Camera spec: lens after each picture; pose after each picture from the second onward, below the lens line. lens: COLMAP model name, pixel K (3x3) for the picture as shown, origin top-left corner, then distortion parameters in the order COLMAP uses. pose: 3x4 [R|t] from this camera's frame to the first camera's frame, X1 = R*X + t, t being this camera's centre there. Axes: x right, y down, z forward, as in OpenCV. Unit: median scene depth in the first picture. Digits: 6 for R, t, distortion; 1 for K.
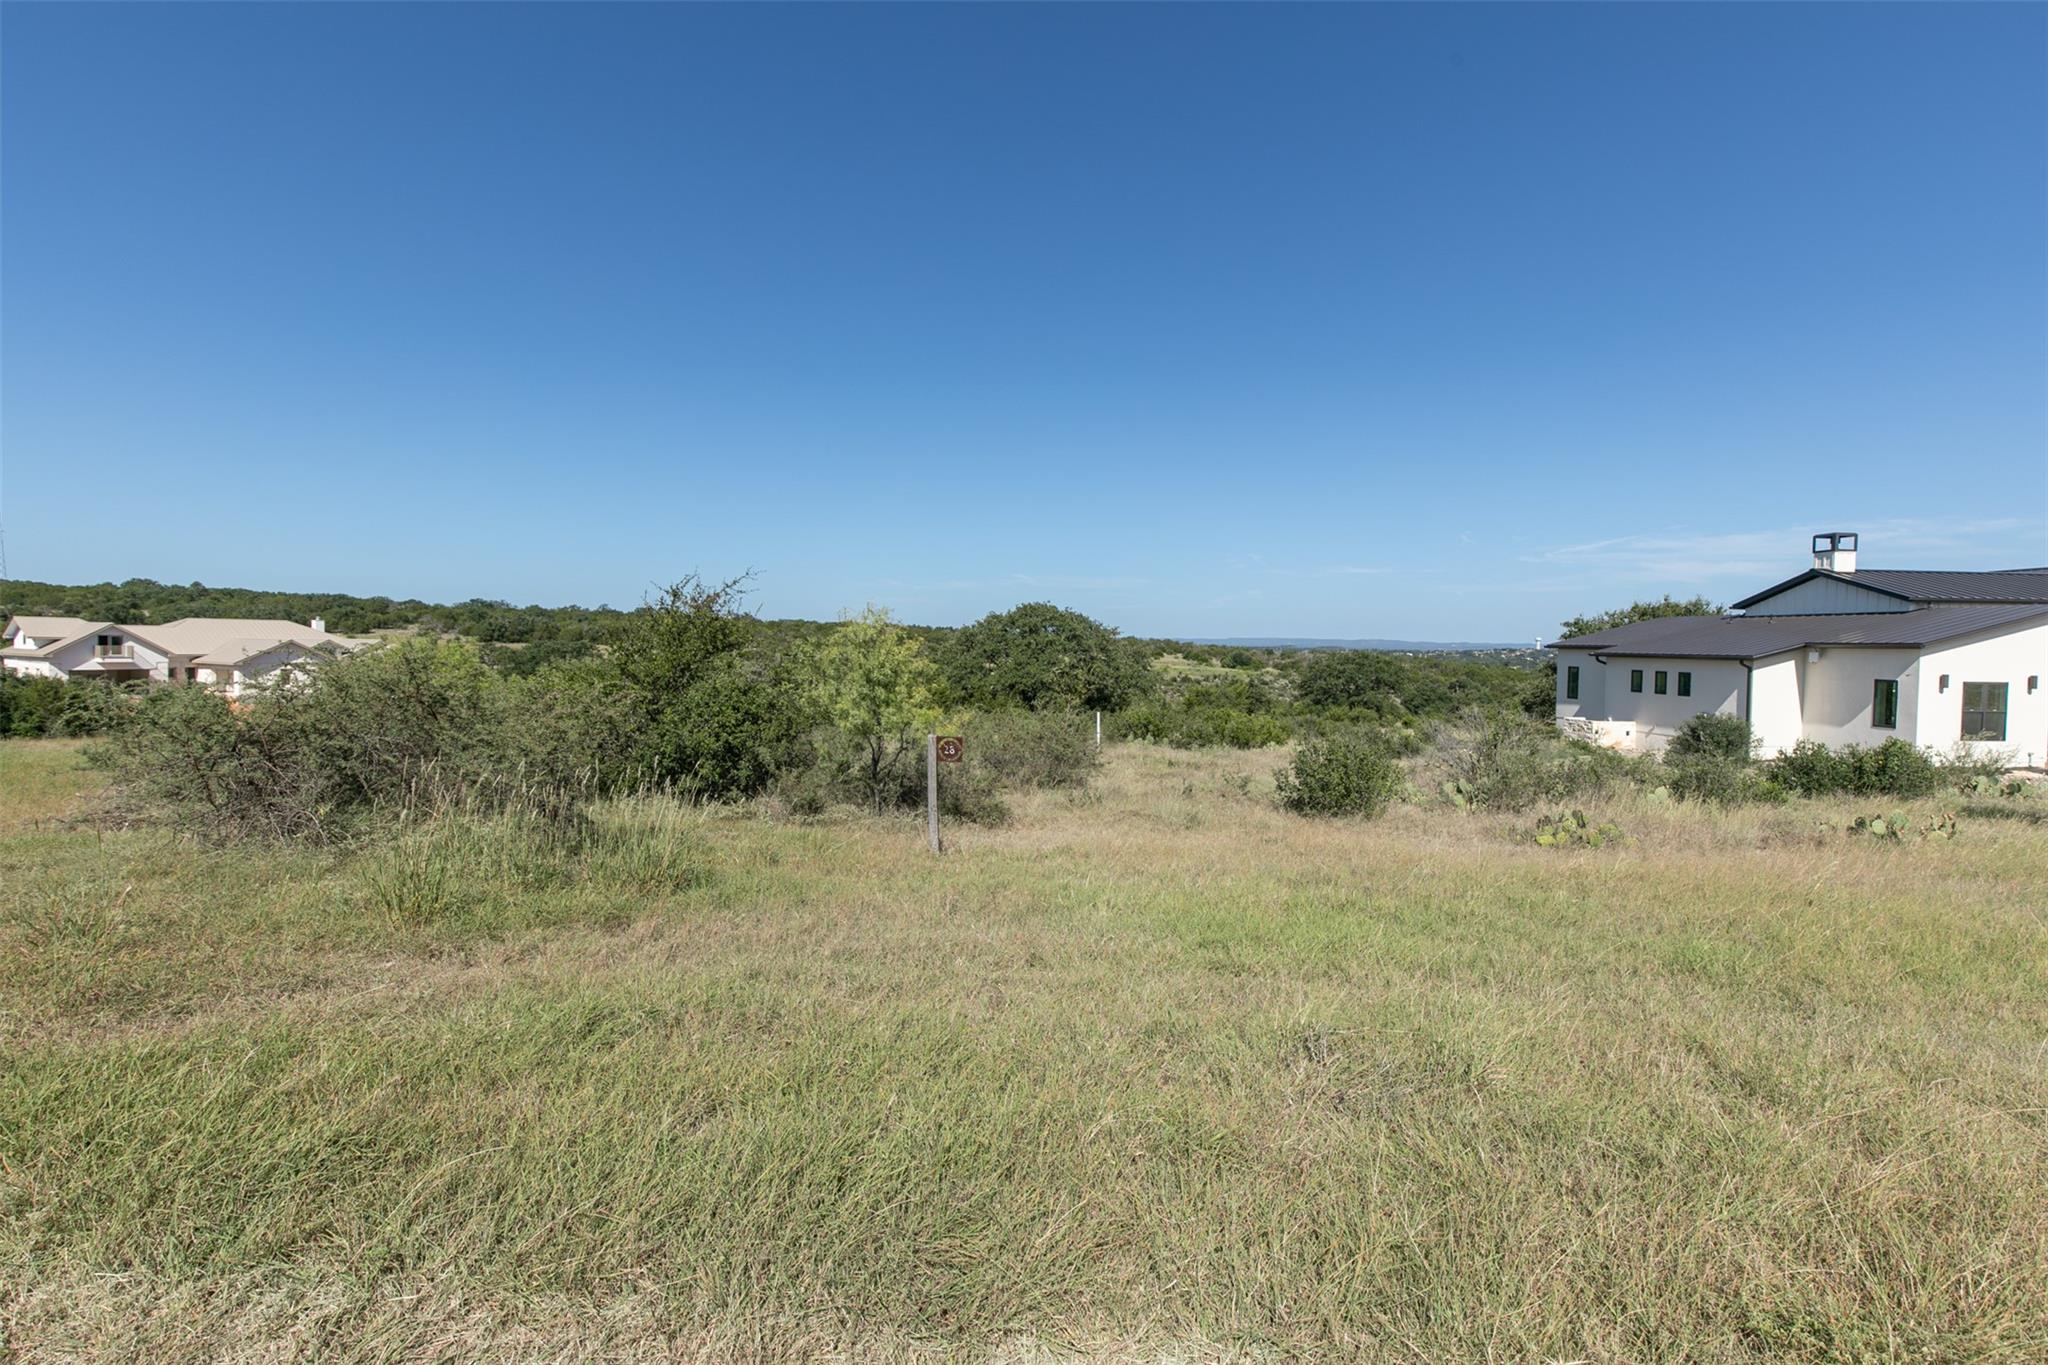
lens RADIAL K [[946.8, 0, 1033.0], [0, 946.8, 676.7], [0, 0, 1]] dist [0.013272, 0.000656]
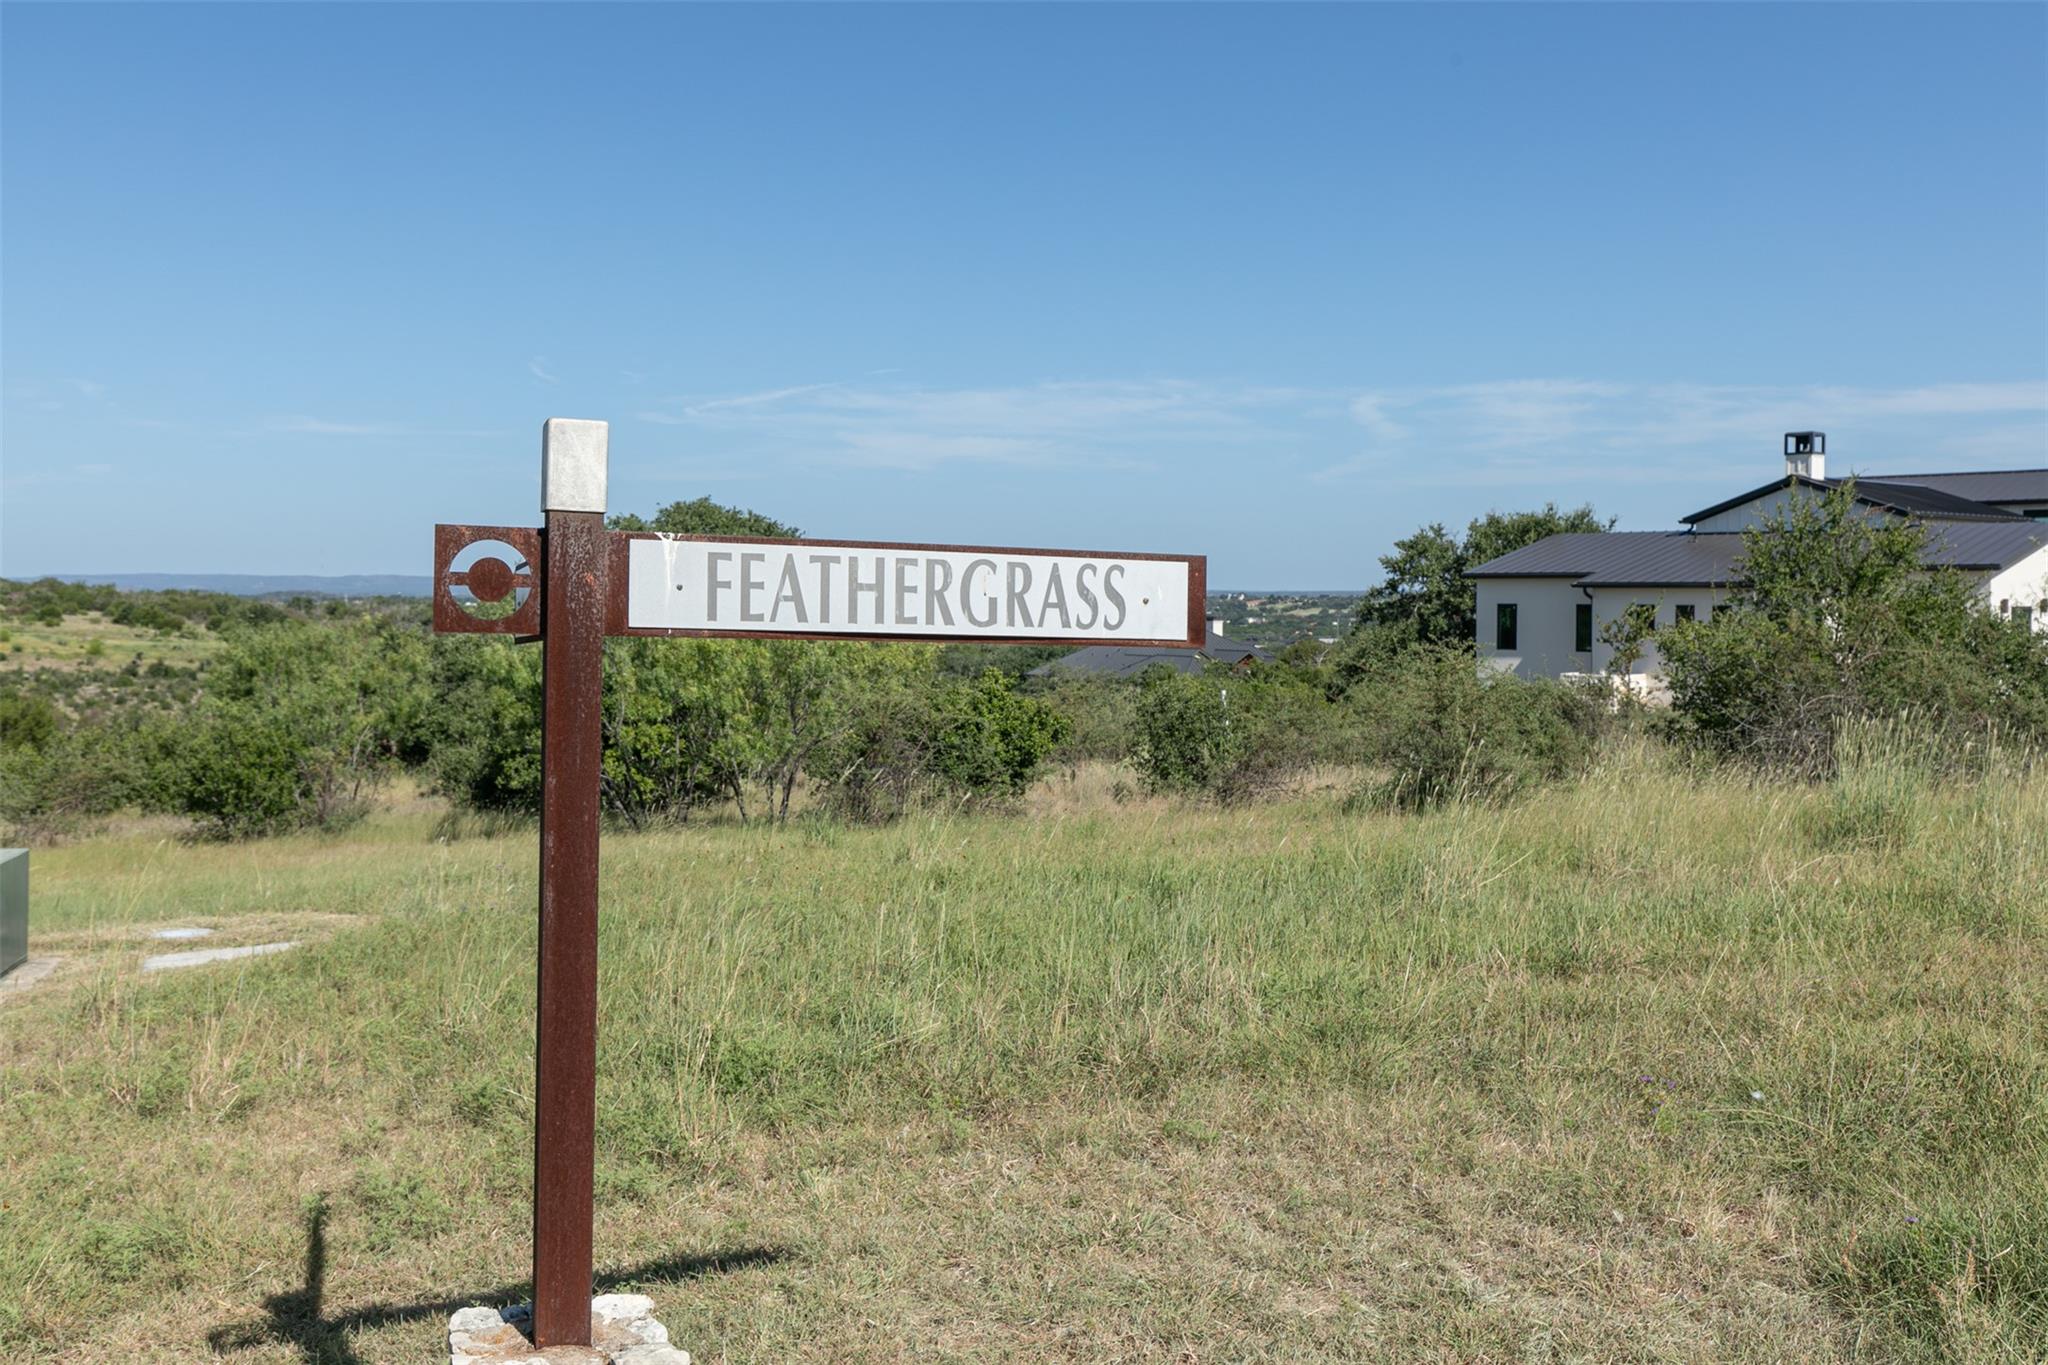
lens RADIAL K [[2049.8, 0, 1031.8], [0, 2049.8, 686.2], [0, 0, 1]] dist [0.012574, 0.000000]
pose [[0.778491, -0.043094, 0.626175, -0.620002], [0.034348, 0.999070, 0.026054, -0.001074], [-0.626716, 0.001225, 0.779247, 0.037174]]
